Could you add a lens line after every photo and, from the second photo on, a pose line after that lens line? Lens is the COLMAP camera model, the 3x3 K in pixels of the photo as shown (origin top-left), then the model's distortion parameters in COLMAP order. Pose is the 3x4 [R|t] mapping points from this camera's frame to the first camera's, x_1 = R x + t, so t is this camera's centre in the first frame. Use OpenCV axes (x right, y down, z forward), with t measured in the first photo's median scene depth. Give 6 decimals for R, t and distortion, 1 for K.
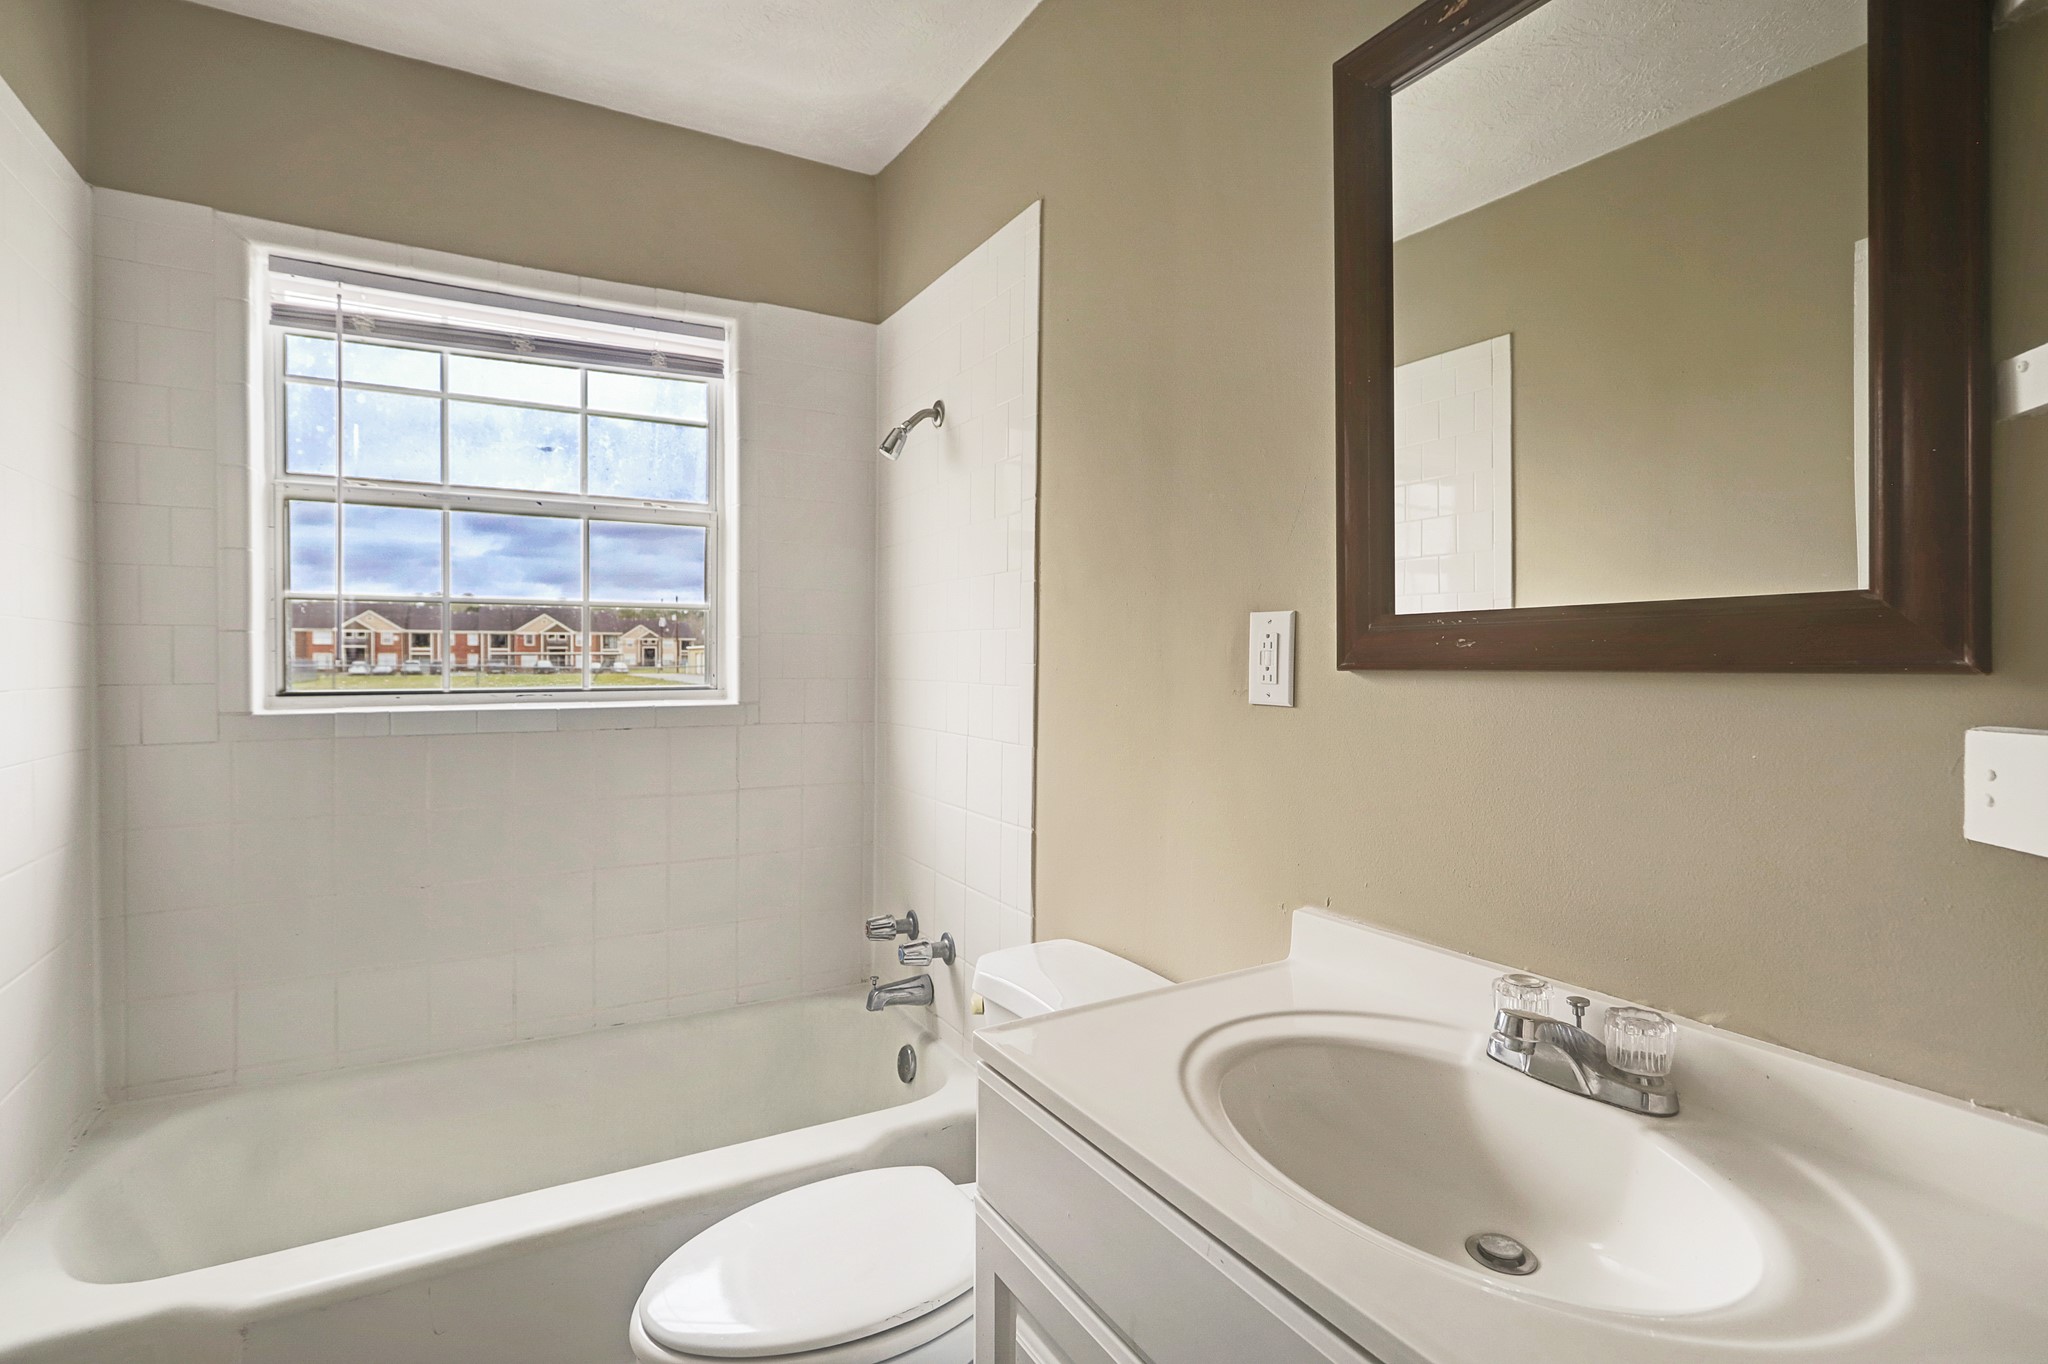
lens RADIAL K [[992.4, 0, 1019.2], [0, 992.4, 680.3], [0, 0, 1]] dist [-0.002686, 0.000794]
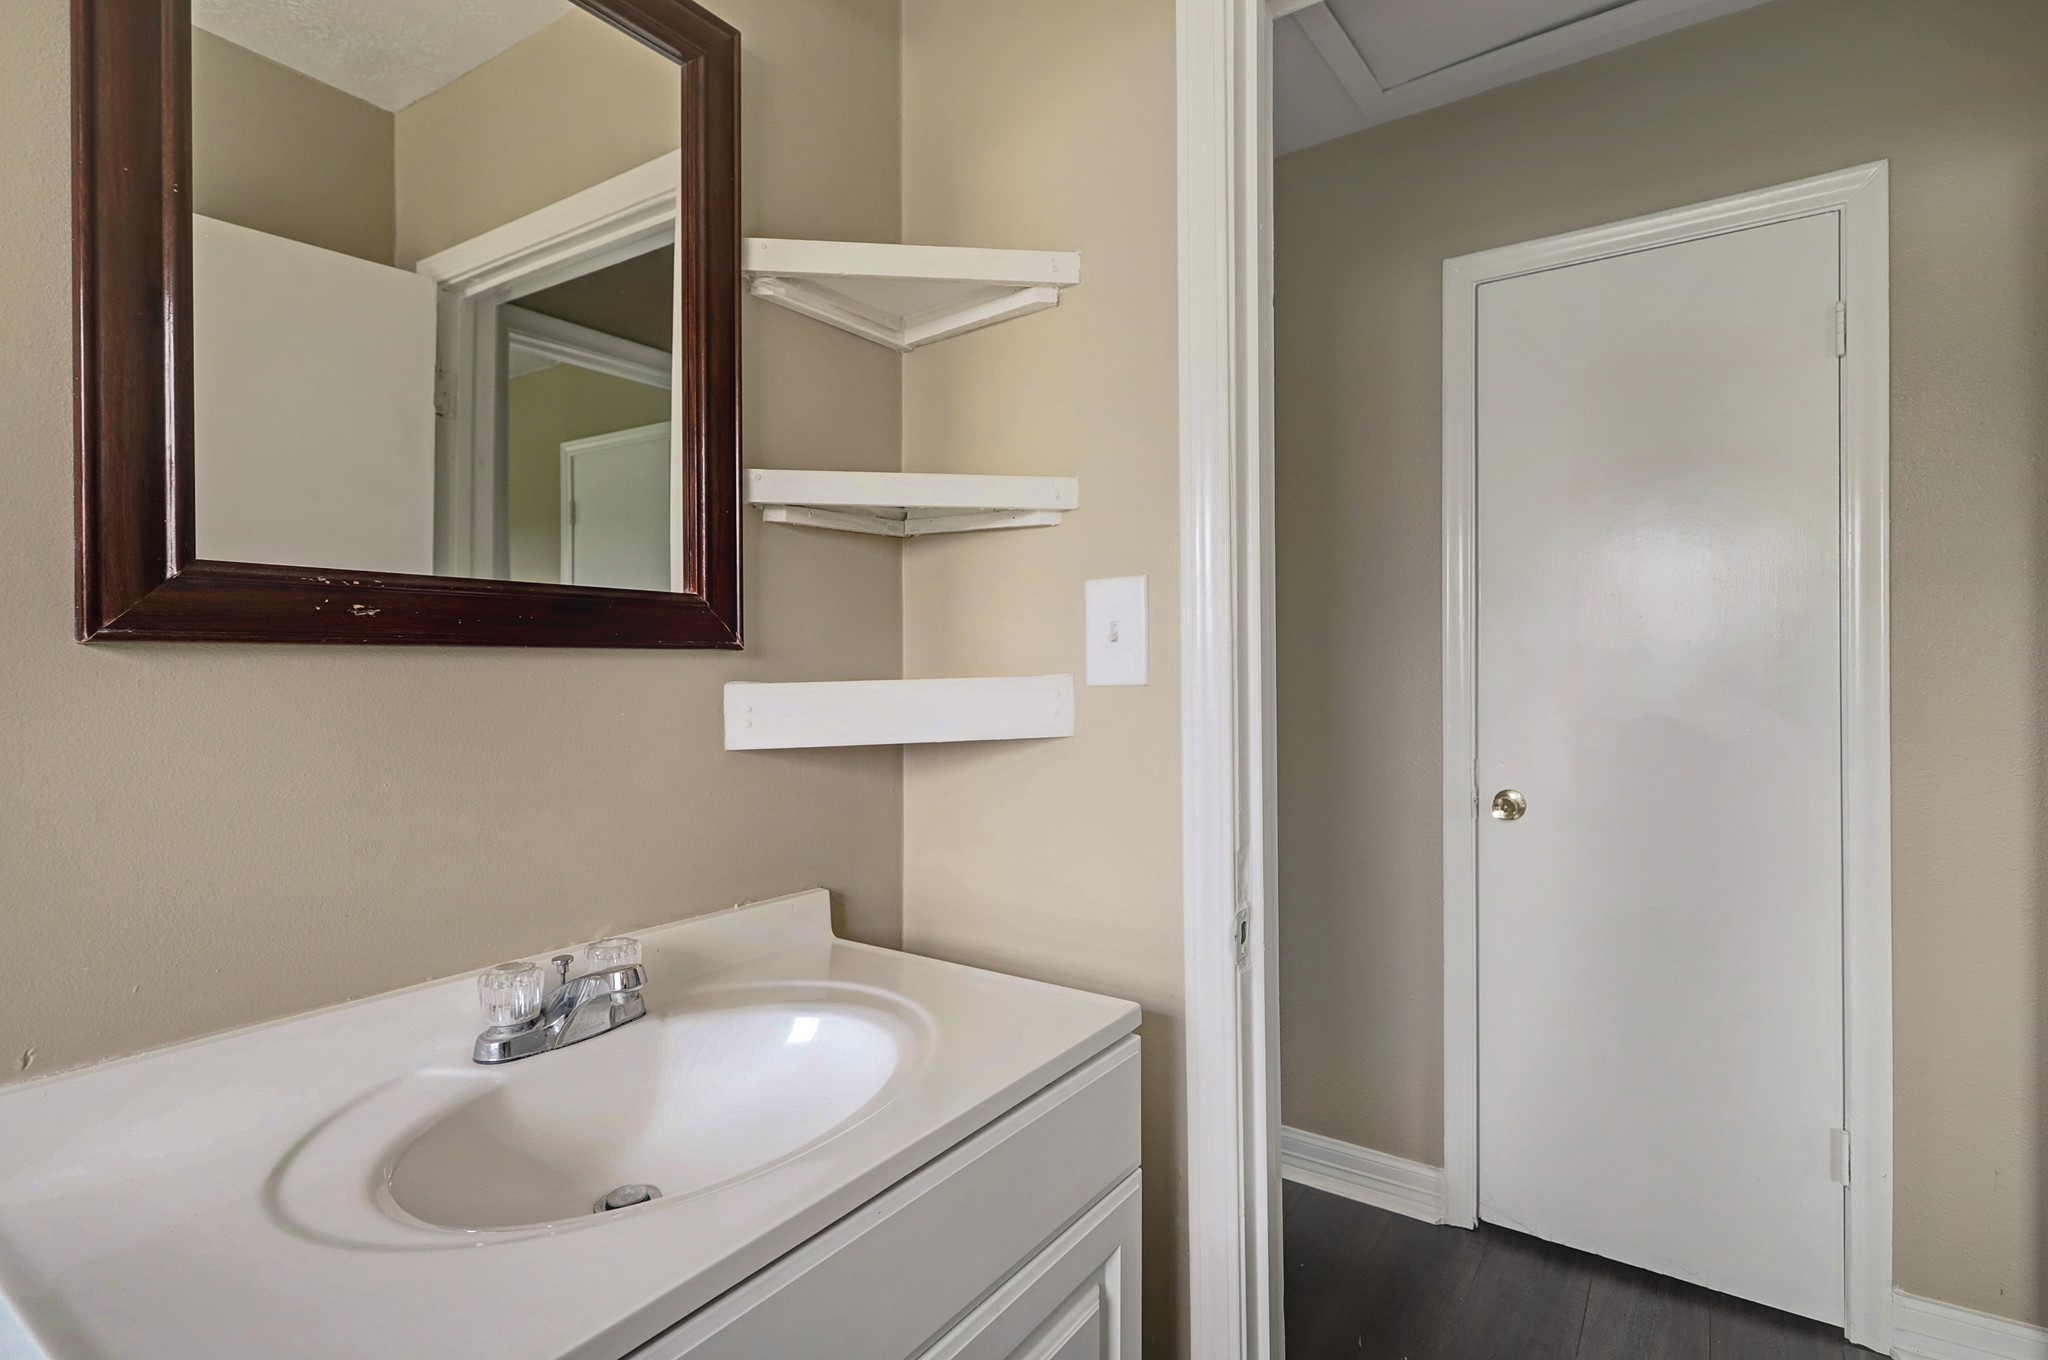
lens RADIAL K [[992.4, 0, 1019.2], [0, 992.4, 678.3], [0, 0, 1]] dist [-0.002686, 0.000794]
pose [[-0.426004, -0.021286, 0.904471, -0.666764], [0.008698, 0.999581, 0.027621, 0.000071], [-0.904679, 0.019634, -0.425640, 1.131904]]
